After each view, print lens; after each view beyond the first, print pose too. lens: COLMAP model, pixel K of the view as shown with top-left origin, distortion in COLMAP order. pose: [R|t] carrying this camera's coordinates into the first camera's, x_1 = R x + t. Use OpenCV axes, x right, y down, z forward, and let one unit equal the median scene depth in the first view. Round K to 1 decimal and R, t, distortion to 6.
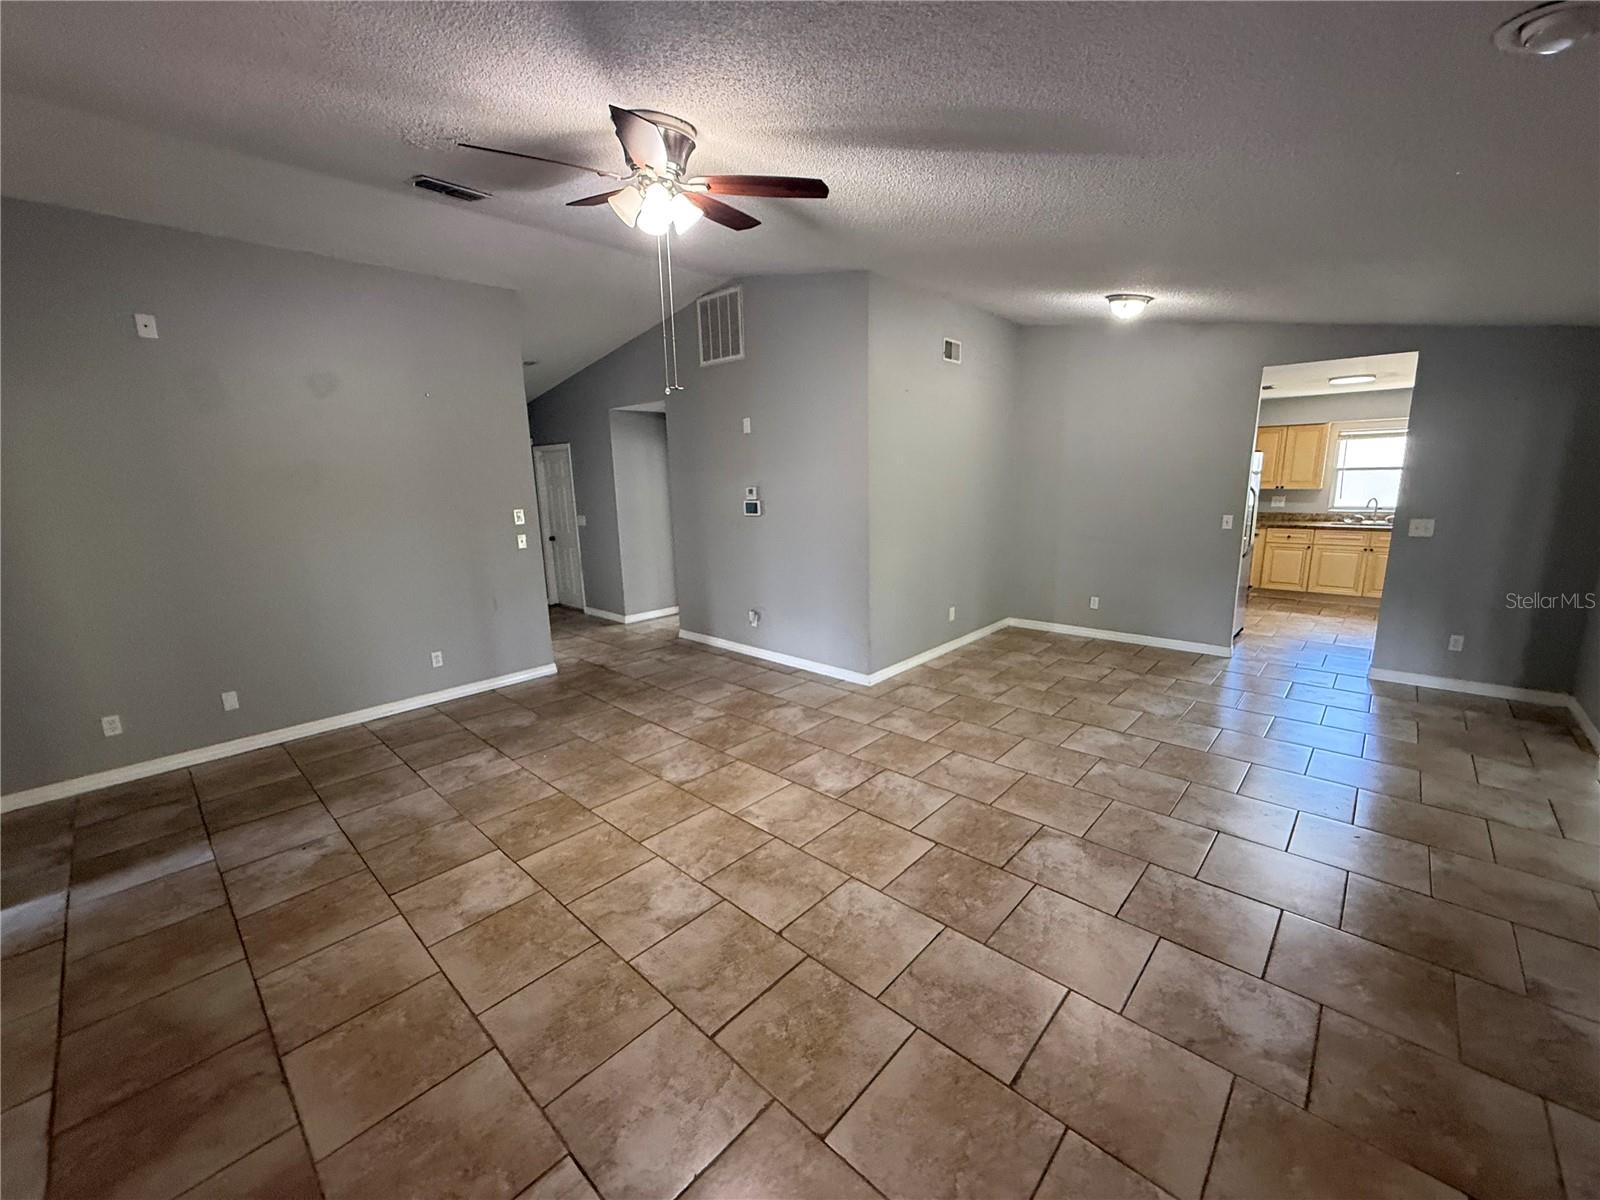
lens RADIAL K [[639.9, 0, 792.6], [0, 639.9, 605.8], [0, 0, 1]] dist [0.002780, 0.000630]
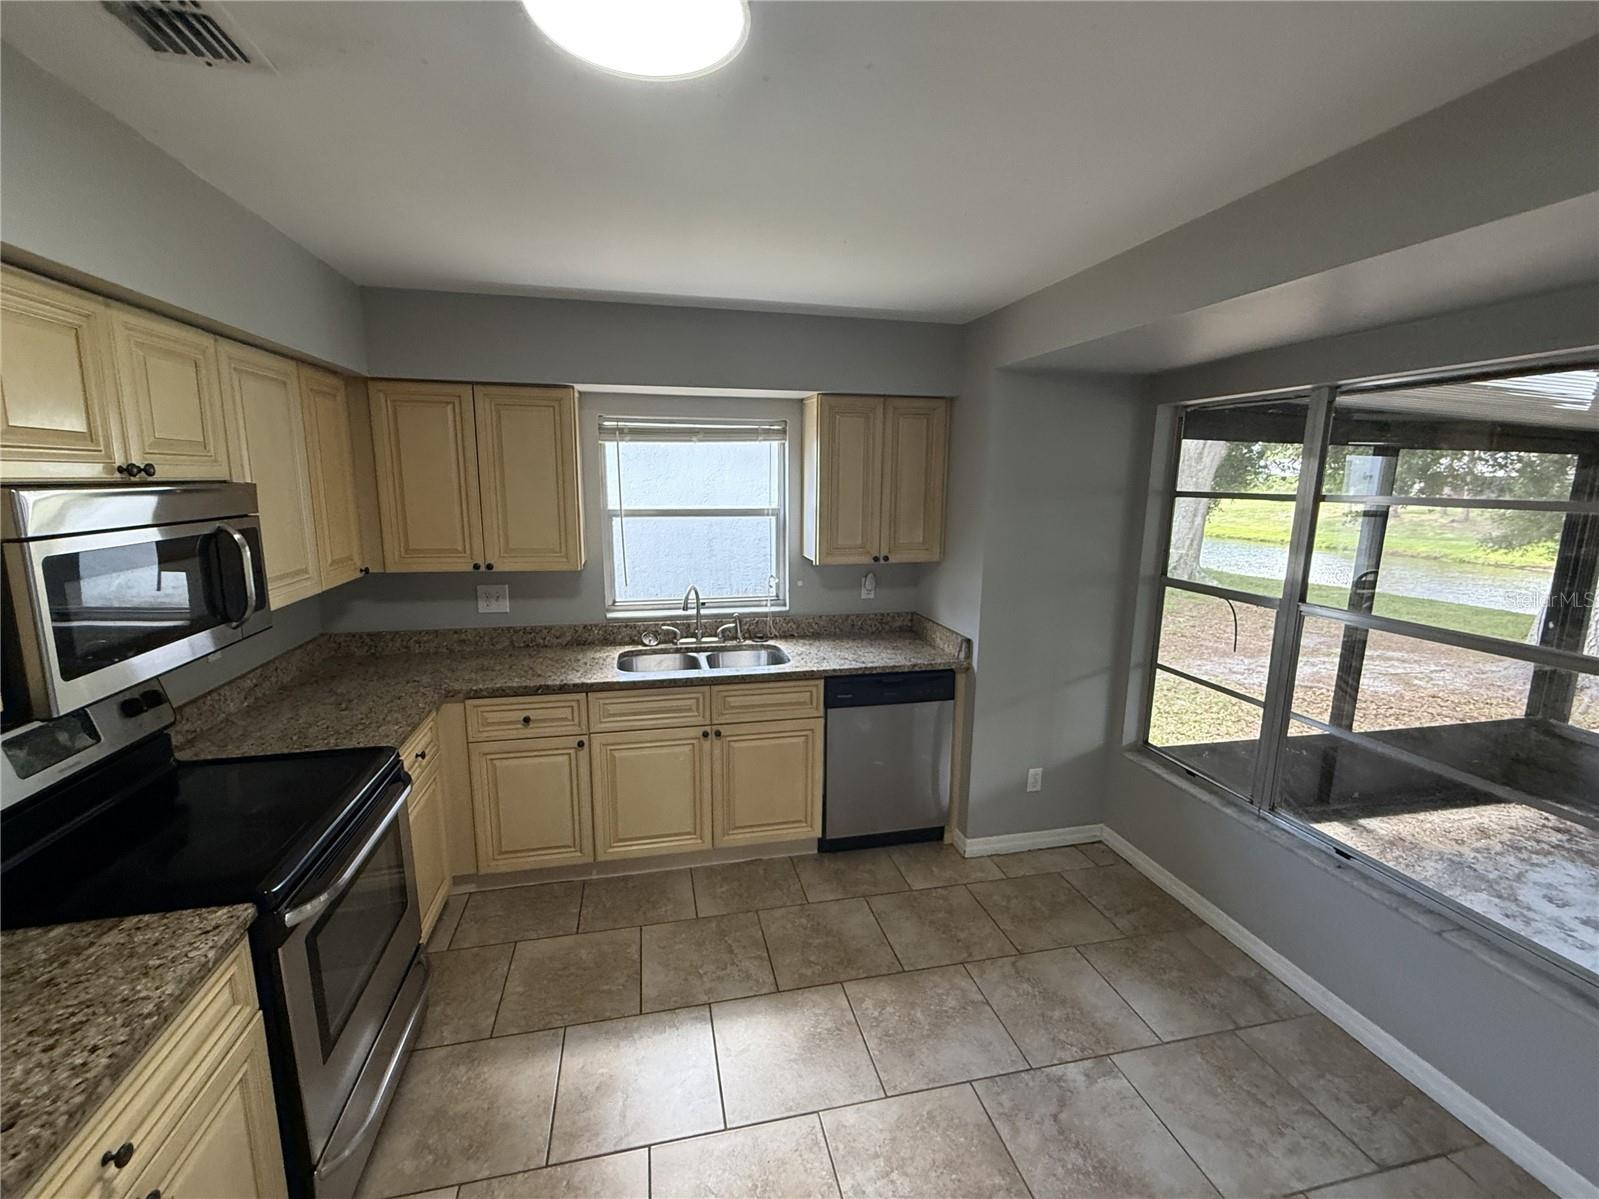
lens RADIAL K [[639.5, 0, 799.9], [0, 639.5, 596.9], [0, 0, 1]] dist [0.002780, 0.000630]
pose [[0.563311, -0.113061, 0.818473, 1.234117], [0.147054, 0.988497, 0.035338, -0.337280], [-0.813054, 0.100454, 0.573457, 1.438318]]
